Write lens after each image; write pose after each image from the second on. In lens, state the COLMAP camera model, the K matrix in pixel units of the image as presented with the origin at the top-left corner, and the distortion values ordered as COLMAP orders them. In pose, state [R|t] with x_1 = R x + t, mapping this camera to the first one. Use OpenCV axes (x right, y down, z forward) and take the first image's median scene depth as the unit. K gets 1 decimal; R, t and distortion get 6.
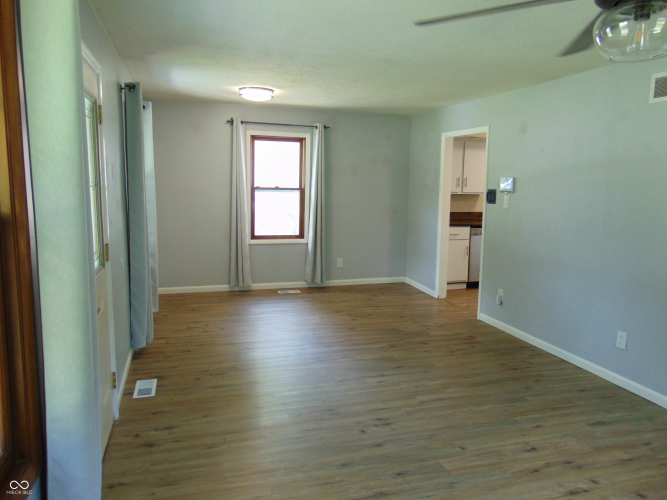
lens RADIAL K [[494.1, 0, 356.9], [0, 494.1, 250.5], [0, 0, 1]] dist [-0.010872, 0.004125]
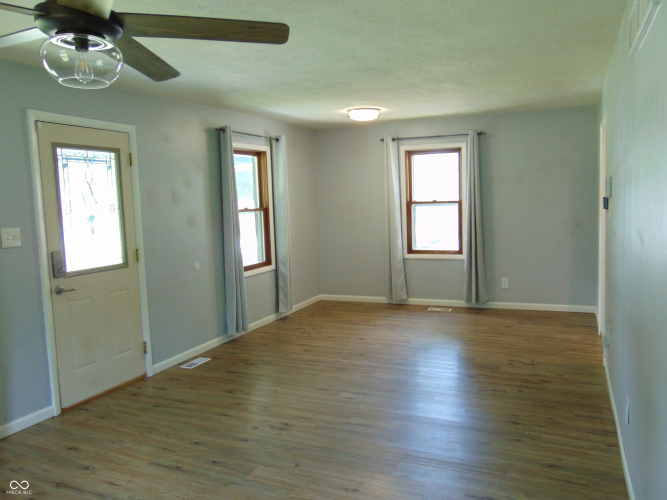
lens RADIAL K [[522.3, 0, 333.3], [0, 522.3, 252.9], [0, 0, 1]] dist [-0.051257, 0.057627]
pose [[0.745506, 0.023404, -0.666088, 0.385486], [-0.043025, 0.998989, -0.013055, -0.003777], [0.665109, 0.038391, 0.745759, 0.108788]]
